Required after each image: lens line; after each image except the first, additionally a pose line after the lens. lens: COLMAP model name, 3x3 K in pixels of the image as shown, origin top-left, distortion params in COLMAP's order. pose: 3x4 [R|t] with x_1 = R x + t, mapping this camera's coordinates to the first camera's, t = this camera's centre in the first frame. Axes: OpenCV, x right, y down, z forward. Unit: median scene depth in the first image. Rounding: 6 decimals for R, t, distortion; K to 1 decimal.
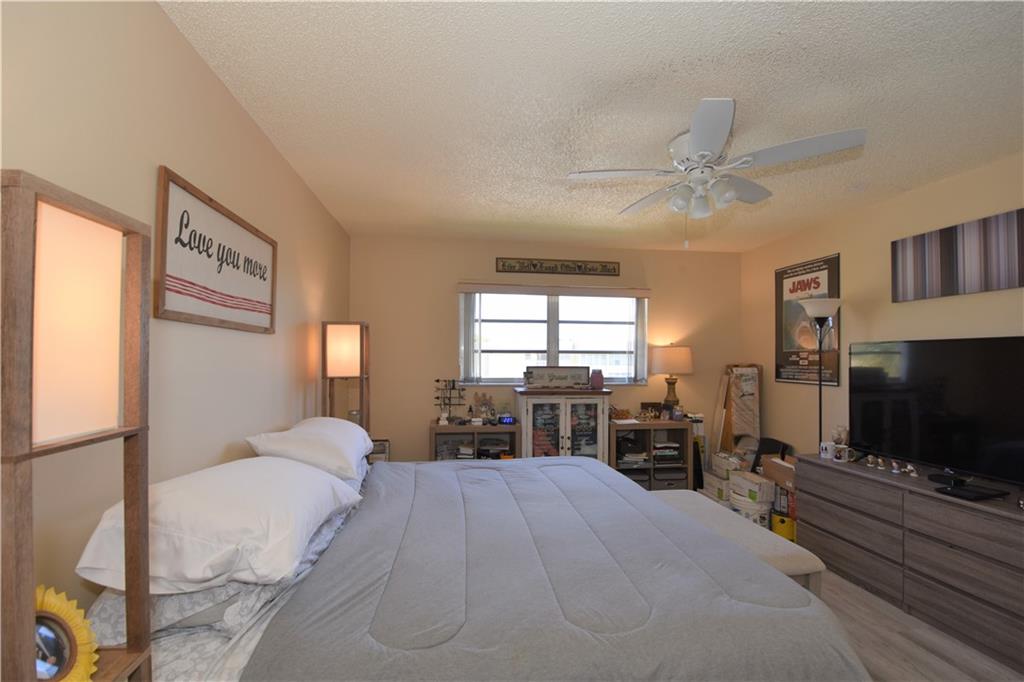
lens RADIAL K [[451.3, 0, 512.7], [0, 451.3, 351.9], [0, 0, 1]] dist [0.013908, -0.019206]
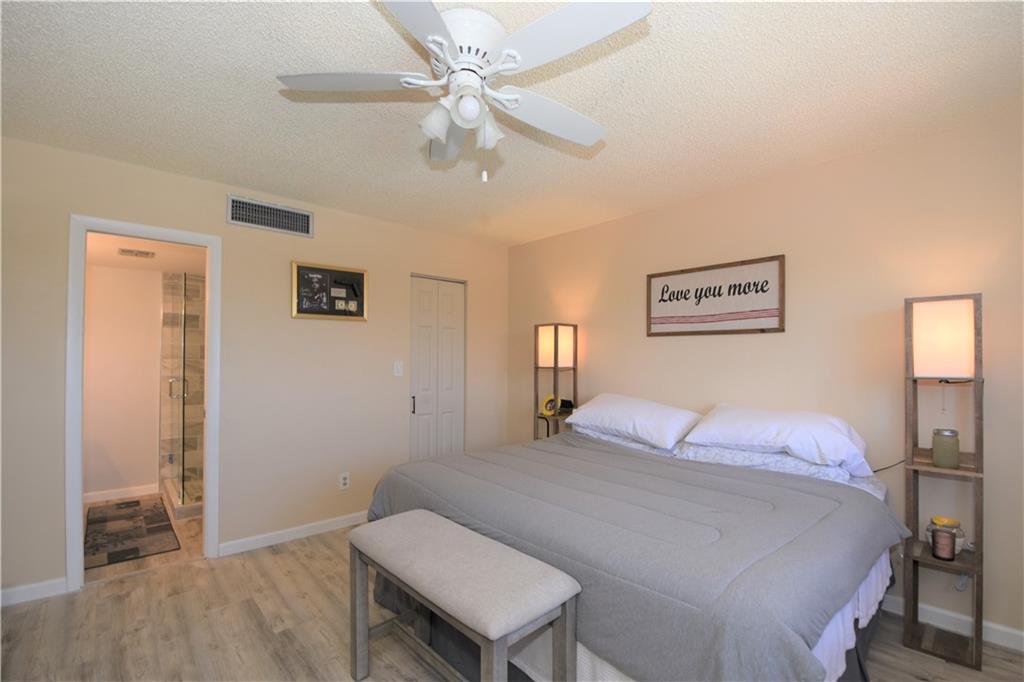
lens RADIAL K [[461.4, 0, 511.0], [0, 461.4, 355.7], [0, 0, 1]] dist [0.011373, -0.021400]
pose [[-0.835483, -0.014076, -0.549336, 0.418991], [-0.003313, 0.999783, -0.020580, 0.028476], [0.549506, -0.015375, -0.835348, 0.919548]]
